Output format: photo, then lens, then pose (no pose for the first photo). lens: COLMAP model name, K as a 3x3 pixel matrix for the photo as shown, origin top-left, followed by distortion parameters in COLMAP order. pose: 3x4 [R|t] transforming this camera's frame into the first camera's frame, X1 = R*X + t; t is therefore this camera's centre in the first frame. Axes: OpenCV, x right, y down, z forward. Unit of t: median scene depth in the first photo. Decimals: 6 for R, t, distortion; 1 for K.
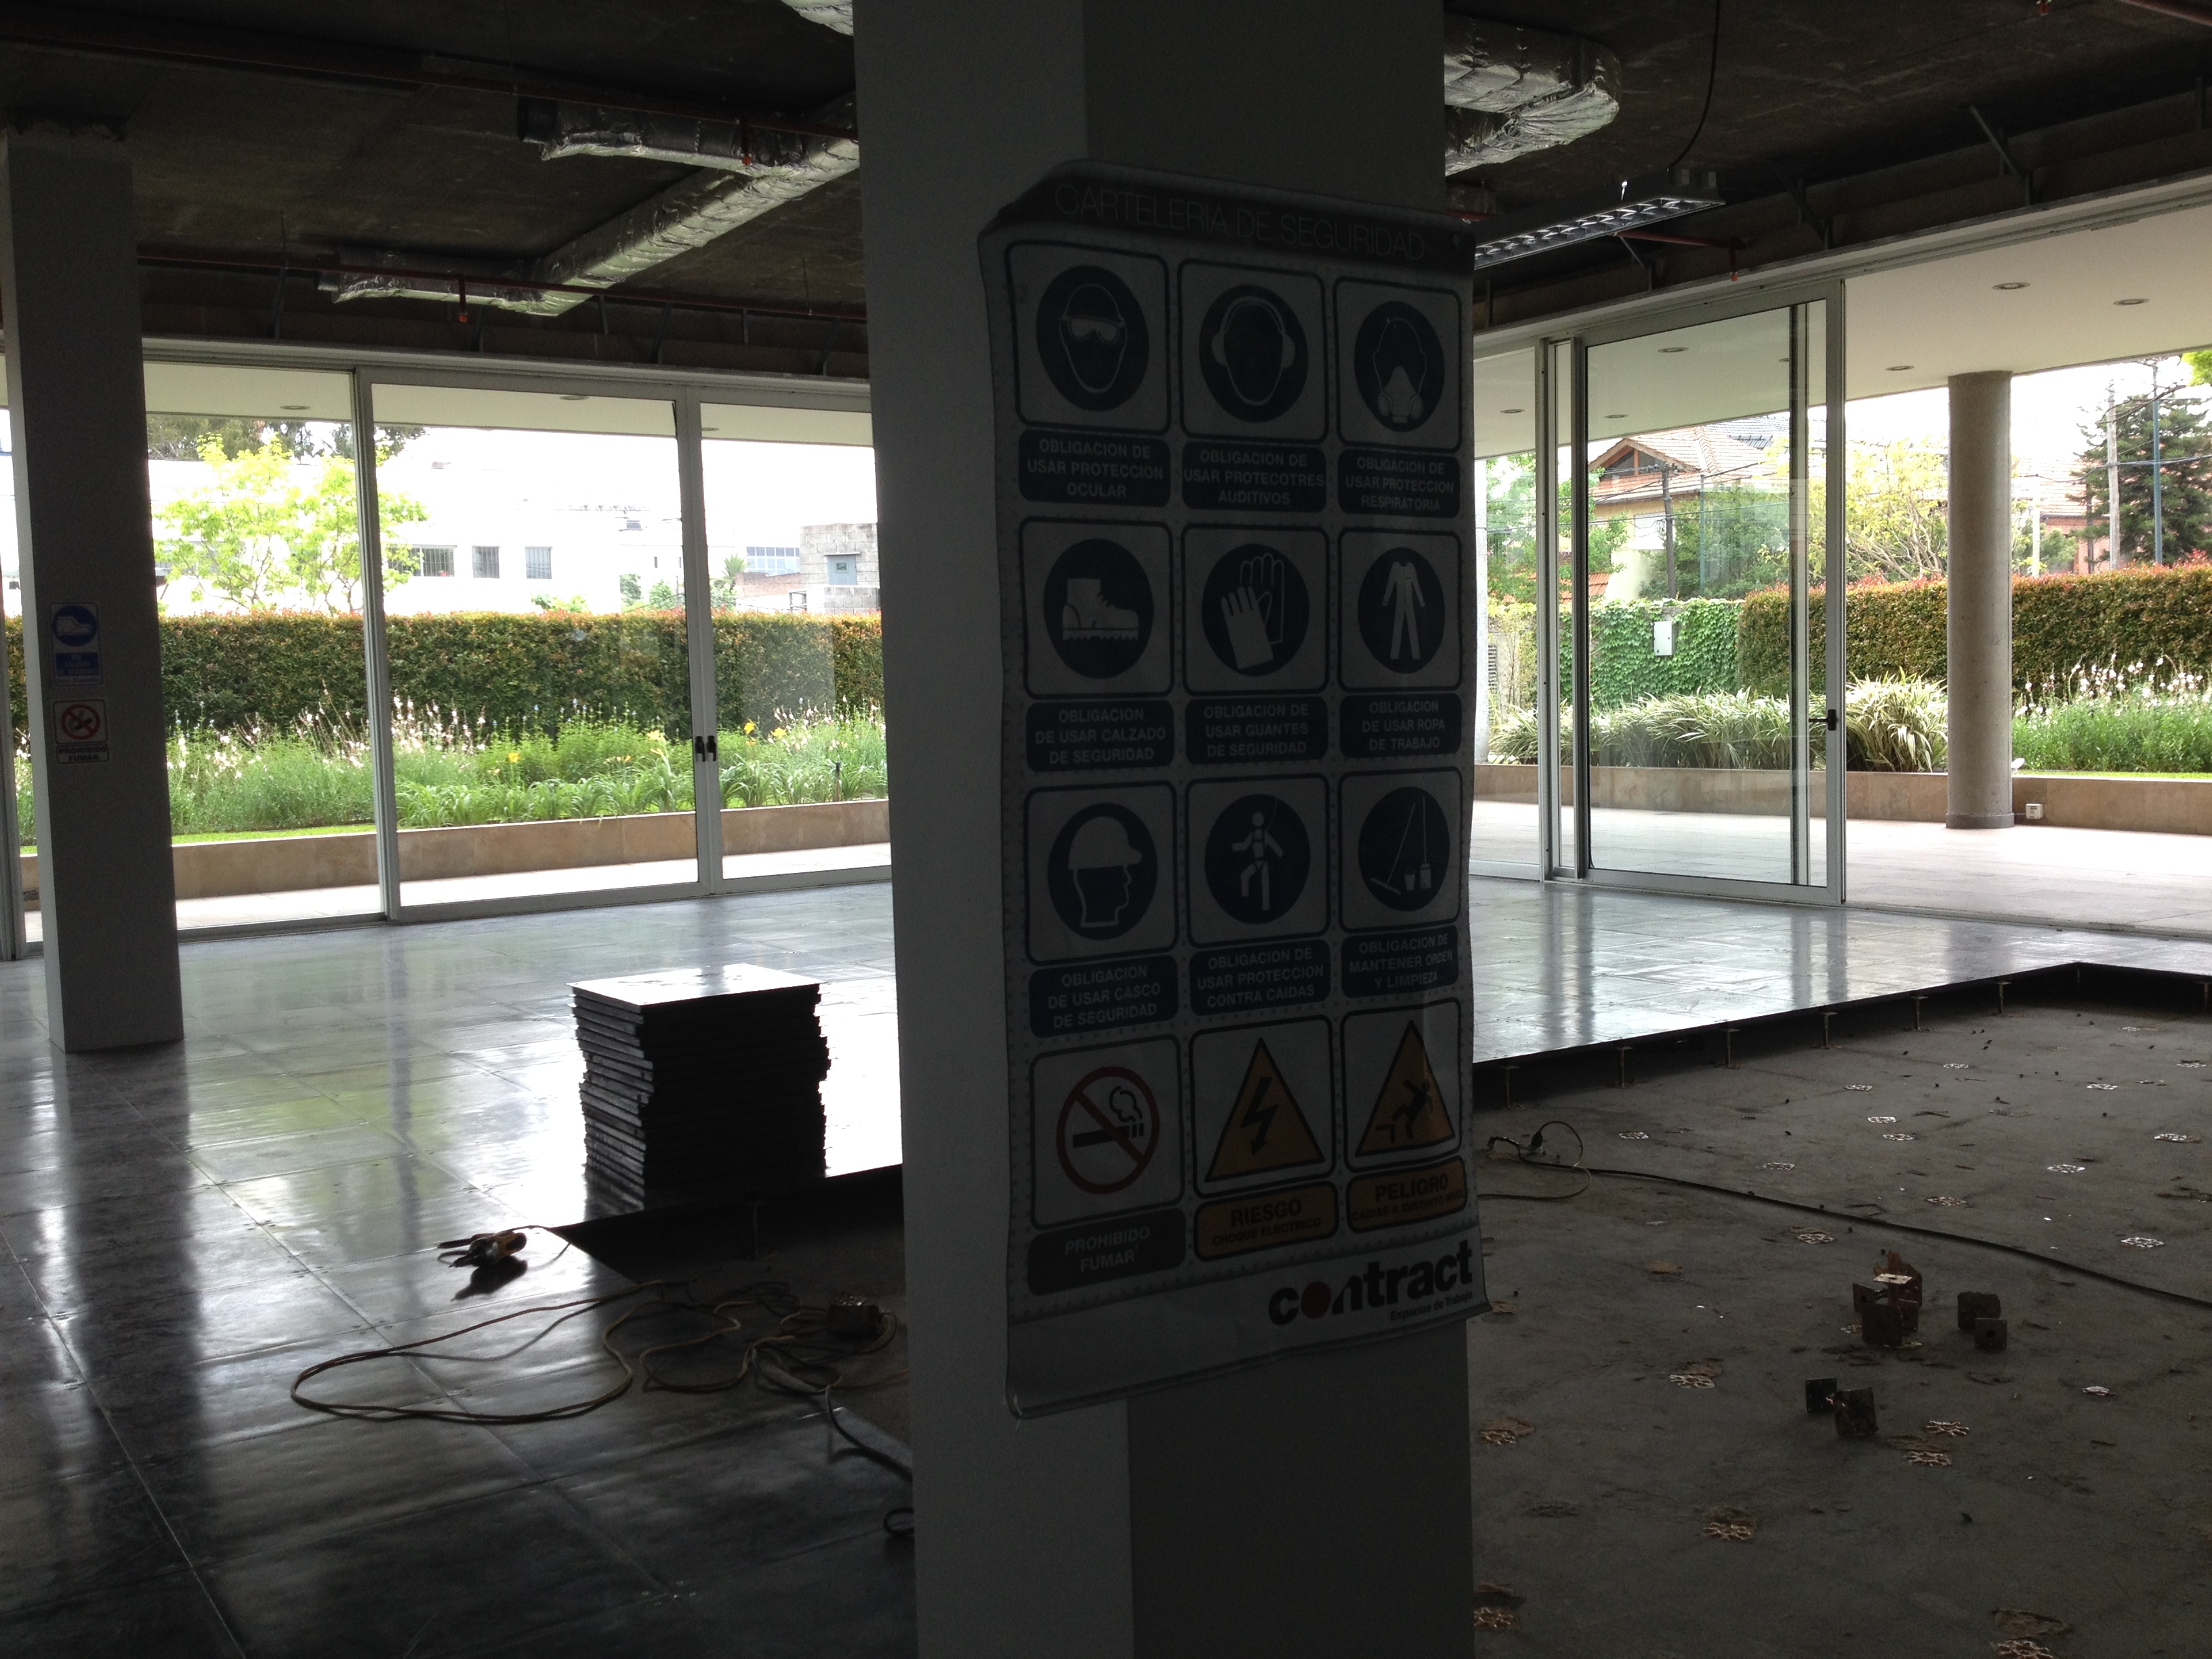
lens RADIAL K [[2065.8, 0, 1106.0], [0, 2065.8, 829.5], [0, 0, 1]] dist [0.187654, -0.399877]
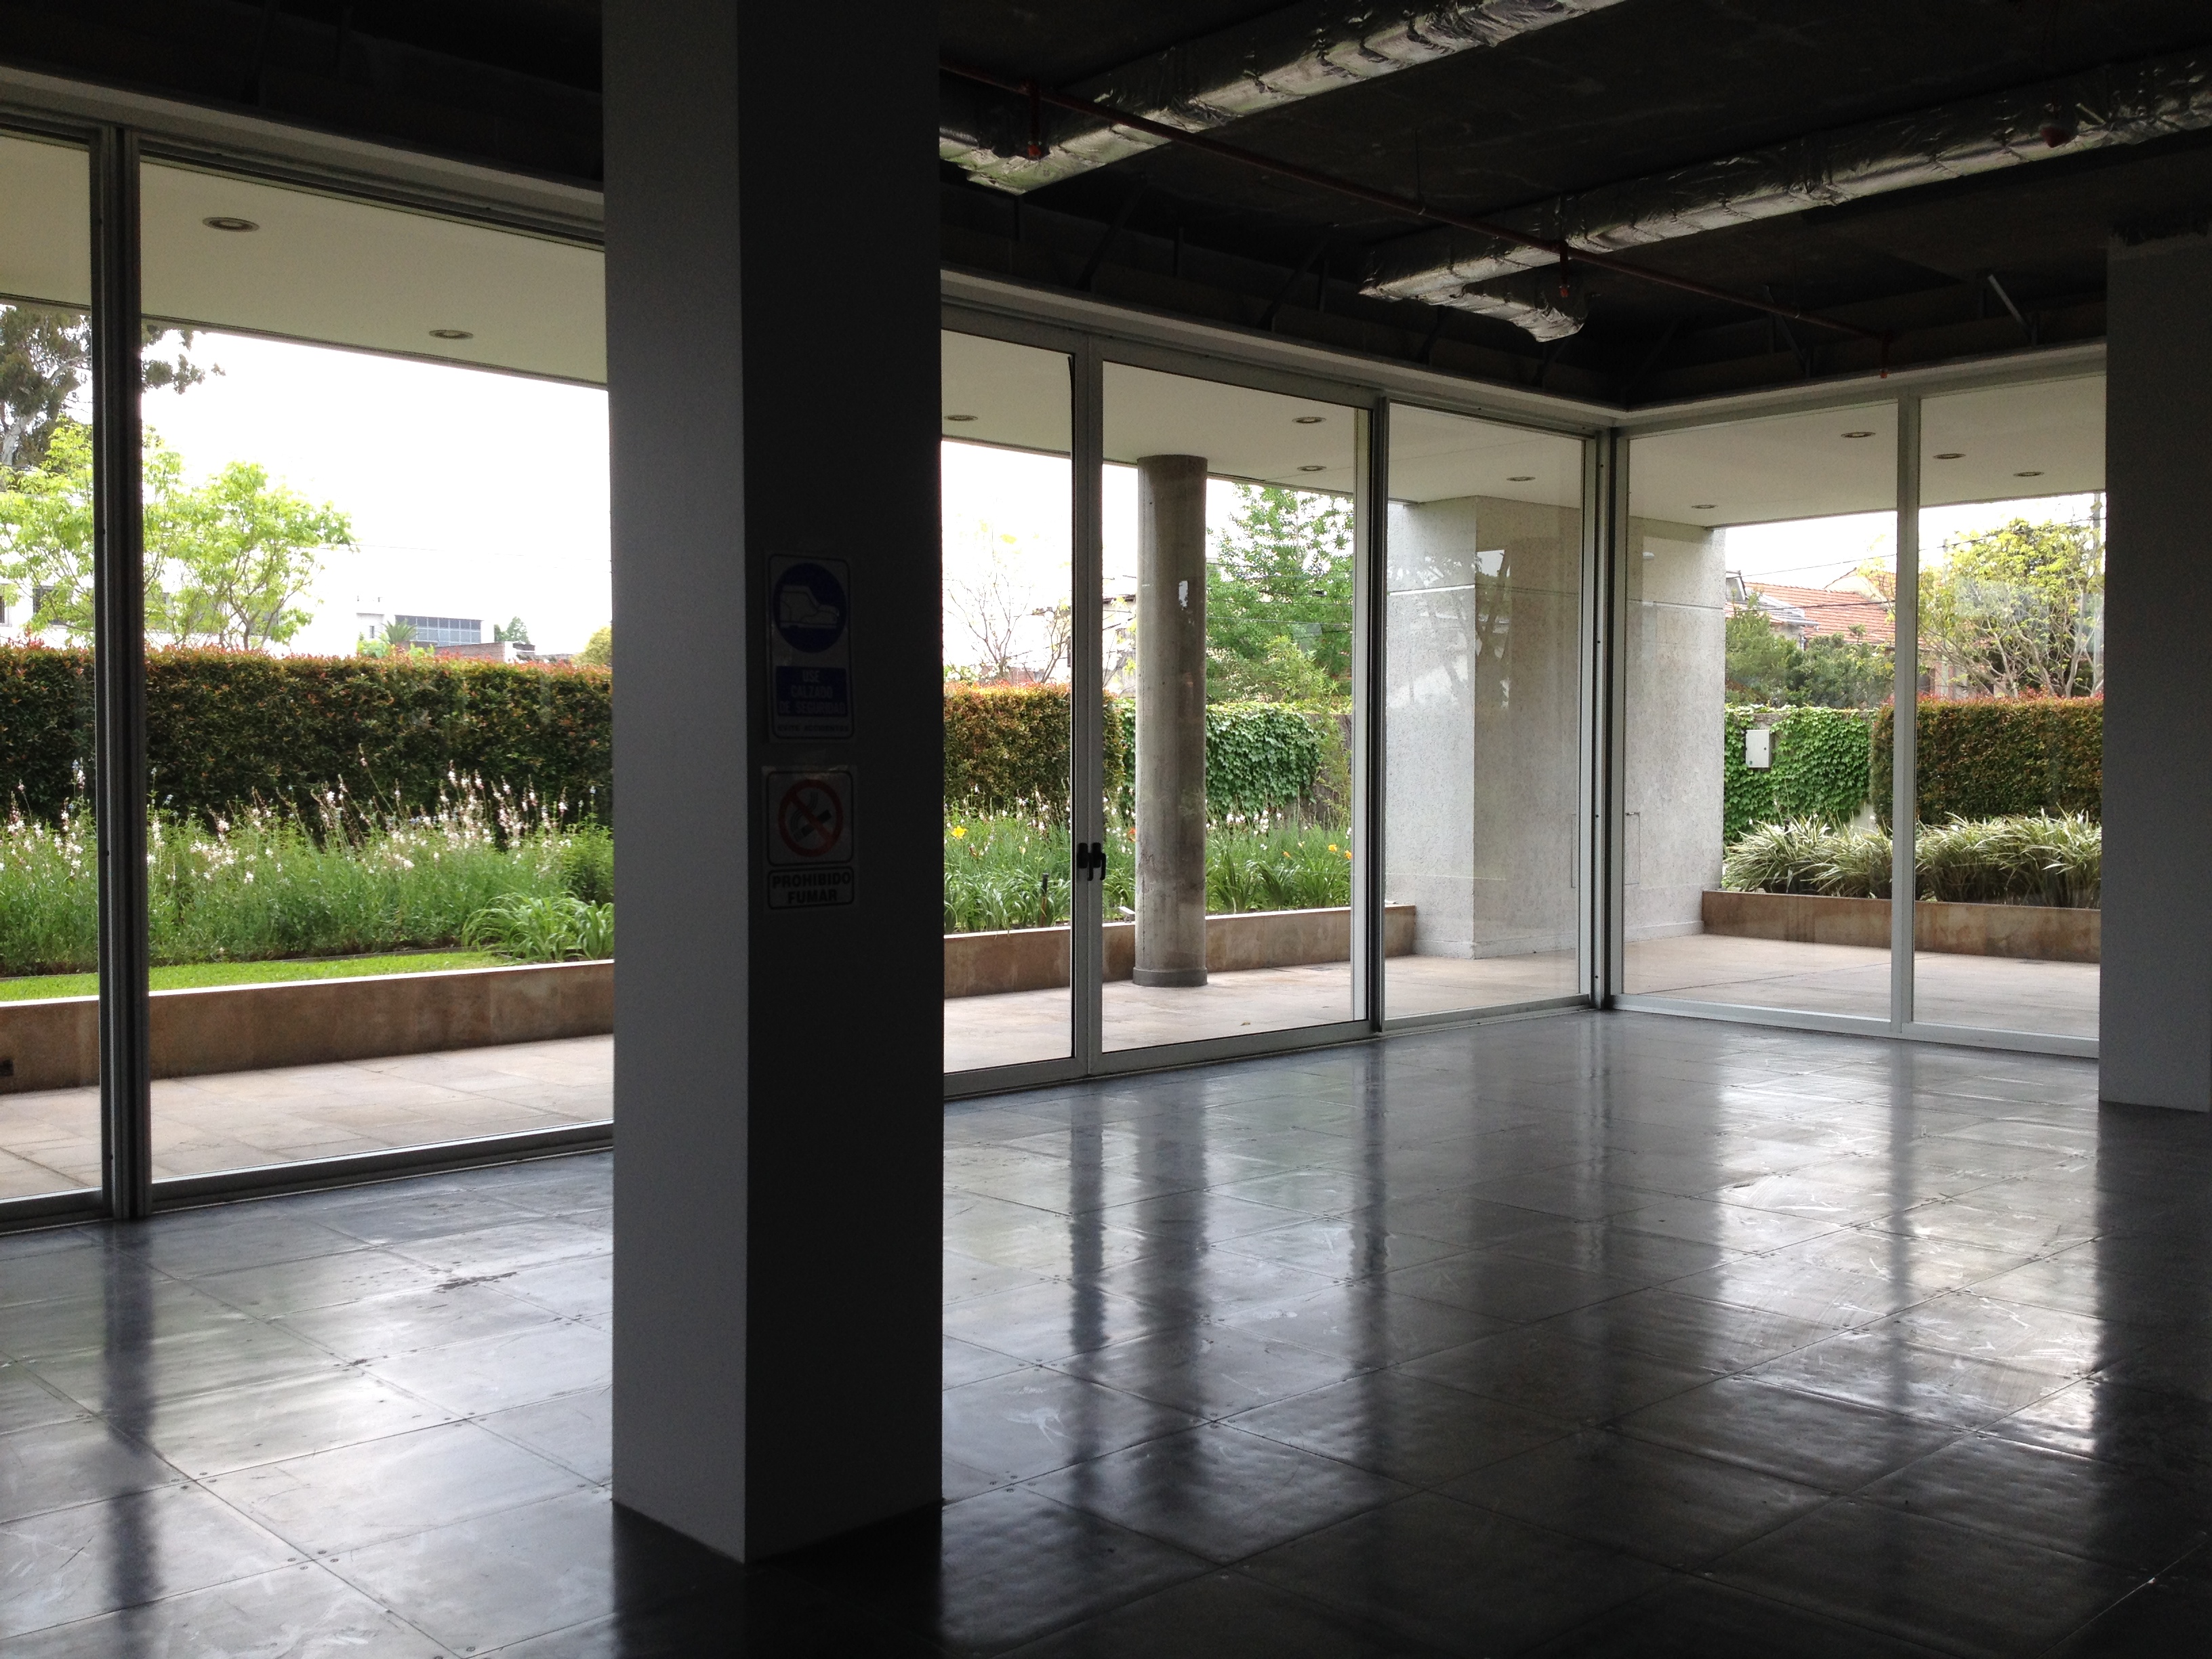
lens RADIAL K [[2065.8, 0, 1106.0], [0, 2065.8, 829.5], [0, 0, 1]] dist [0.187654, -0.399877]
pose [[0.984660, 0.027861, 0.172245, -1.855043], [-0.019892, 0.998658, -0.047818, -0.104403], [-0.173346, 0.043658, 0.983893, 2.021260]]
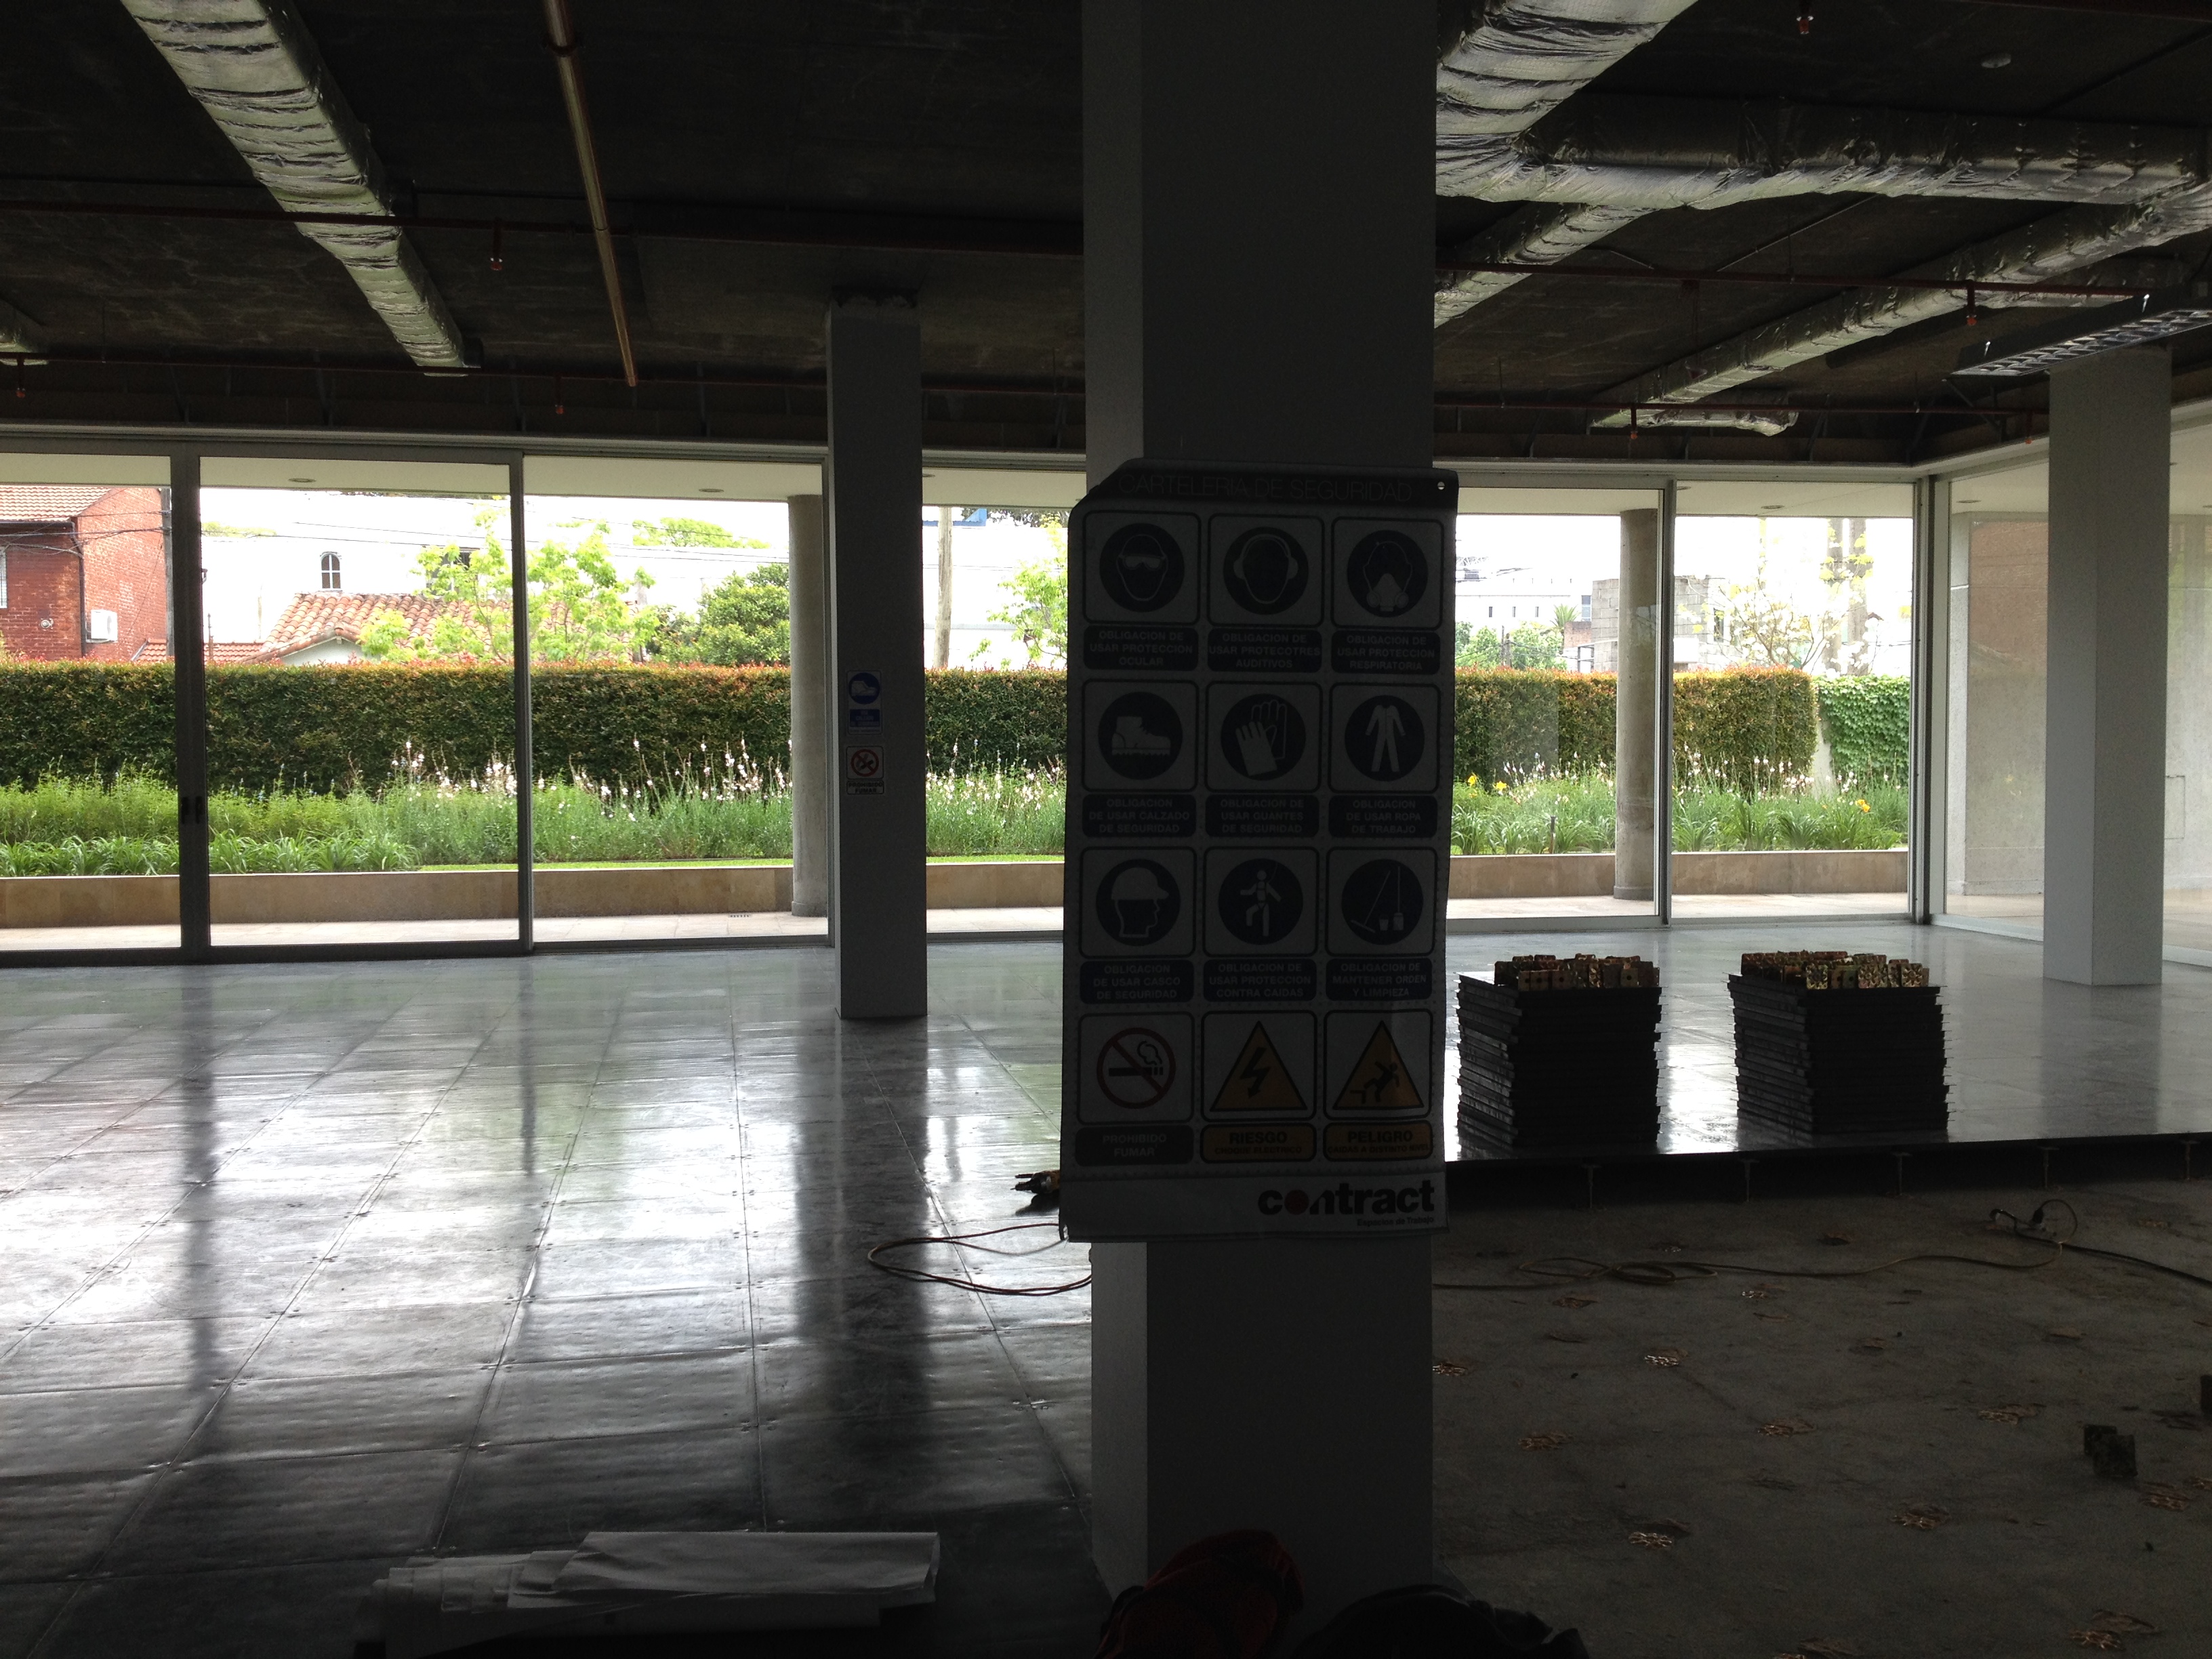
lens RADIAL K [[2065.8, 0, 1106.0], [0, 2065.8, 829.5], [0, 0, 1]] dist [0.187654, -0.399877]
pose [[0.921074, 0.045451, -0.386725, 0.532919], [-0.053935, 0.998483, -0.011109, -0.014820], [0.385633, 0.031091, 0.922128, -0.419947]]
